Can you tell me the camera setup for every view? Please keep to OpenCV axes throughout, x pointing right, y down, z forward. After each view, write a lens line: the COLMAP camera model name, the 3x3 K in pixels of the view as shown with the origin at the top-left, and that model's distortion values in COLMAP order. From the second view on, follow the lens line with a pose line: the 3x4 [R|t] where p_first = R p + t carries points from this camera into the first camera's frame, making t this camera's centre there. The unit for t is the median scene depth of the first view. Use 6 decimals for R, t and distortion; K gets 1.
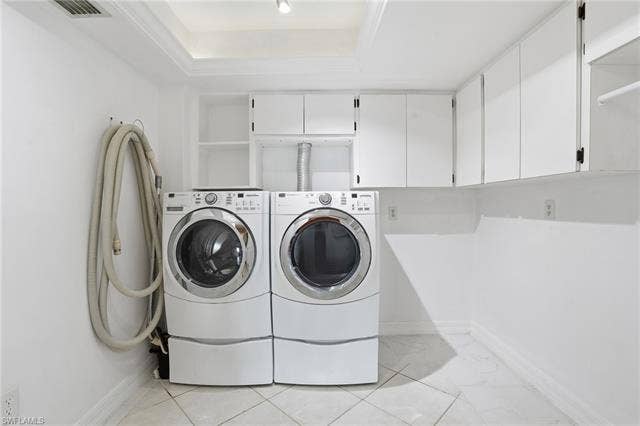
lens RADIAL K [[295.9, 0, 318.3], [0, 295.9, 208.8], [0, 0, 1]] dist [-0.063183, 0.019023]
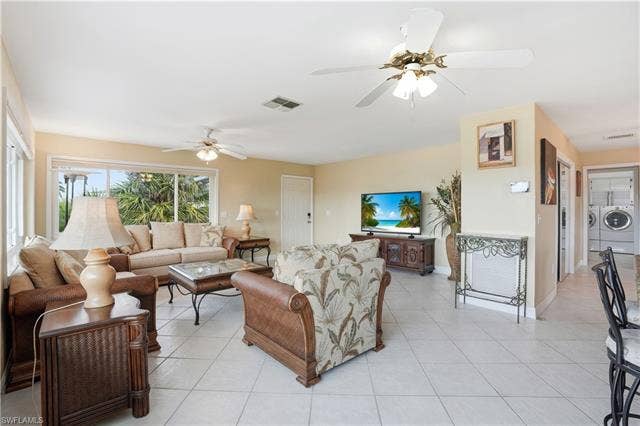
lens RADIAL K [[295.9, 0, 318.3], [0, 295.9, 208.8], [0, 0, 1]] dist [-0.063183, 0.019023]
pose [[0.673022, 0.004427, -0.739610, 0.123366], [-0.011147, 0.999929, -0.004159, 0.044437], [0.739539, 0.011044, 0.673023, -4.656606]]
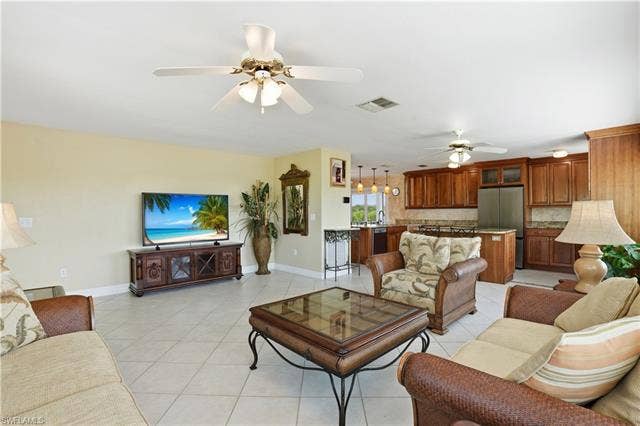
lens RADIAL K [[295.9, 0, 318.3], [0, 295.9, 208.8], [0, 0, 1]] dist [-0.063183, 0.019023]
pose [[0.720333, 0.010426, 0.693550, -2.557634], [0.010594, 0.999605, -0.026030, 0.061538], [-0.693547, 0.026097, 0.719938, -4.614445]]
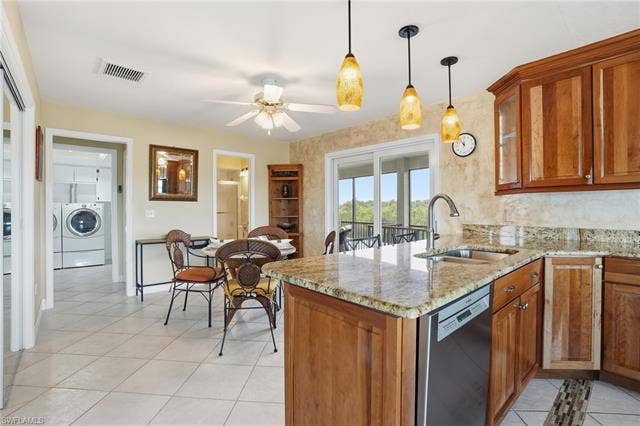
lens RADIAL K [[295.9, 0, 318.3], [0, 295.9, 208.8], [0, 0, 1]] dist [-0.063183, 0.019023]
pose [[0.747005, 0.004530, 0.664804, -0.127759], [0.004926, 0.999912, -0.012349, 0.047491], [-0.664801, 0.012500, 0.746916, -2.788145]]
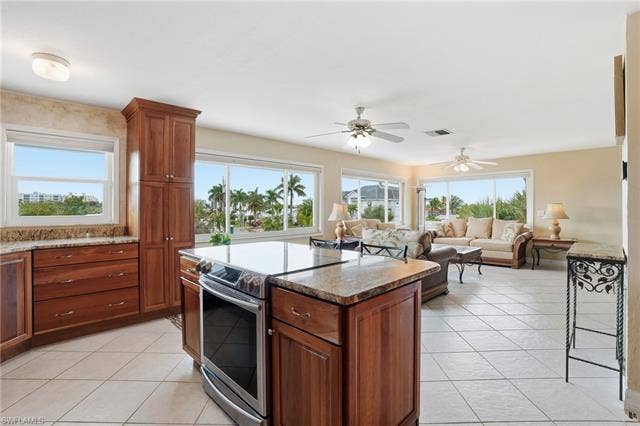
lens RADIAL K [[295.9, 0, 318.3], [0, 295.9, 208.8], [0, 0, 1]] dist [-0.063183, 0.019023]
pose [[-0.711847, 0.007795, -0.702291, 1.034457], [-0.007155, 0.999806, 0.018349, 0.013433], [0.702298, 0.018086, -0.711653, -2.766312]]
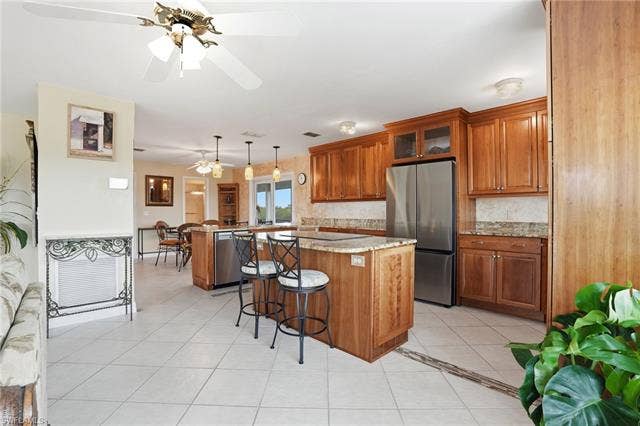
lens RADIAL K [[295.9, 0, 318.3], [0, 295.9, 208.8], [0, 0, 1]] dist [-0.063183, 0.019023]
pose [[0.718882, 0.005307, 0.695112, -0.635061], [0.010233, 0.999782, -0.018217, 0.082003], [-0.695057, 0.020209, 0.718670, -4.613108]]
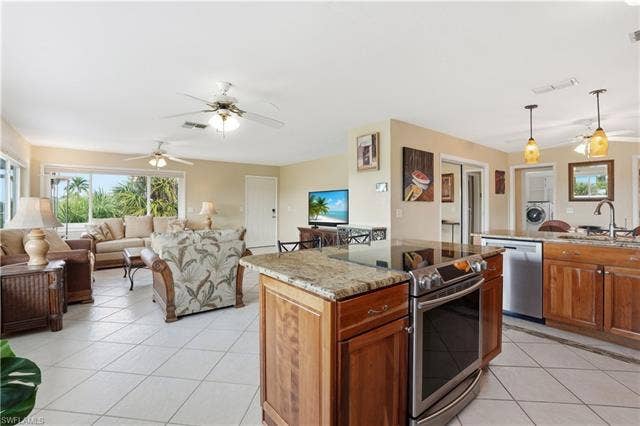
lens RADIAL K [[295.9, 0, 318.3], [0, 295.9, 208.8], [0, 0, 1]] dist [-0.063183, 0.019023]
pose [[0.621901, 0.013199, -0.782985, 1.024638], [-0.011732, 0.999903, 0.007537, 0.042208], [0.783008, 0.004498, 0.621995, -4.326746]]
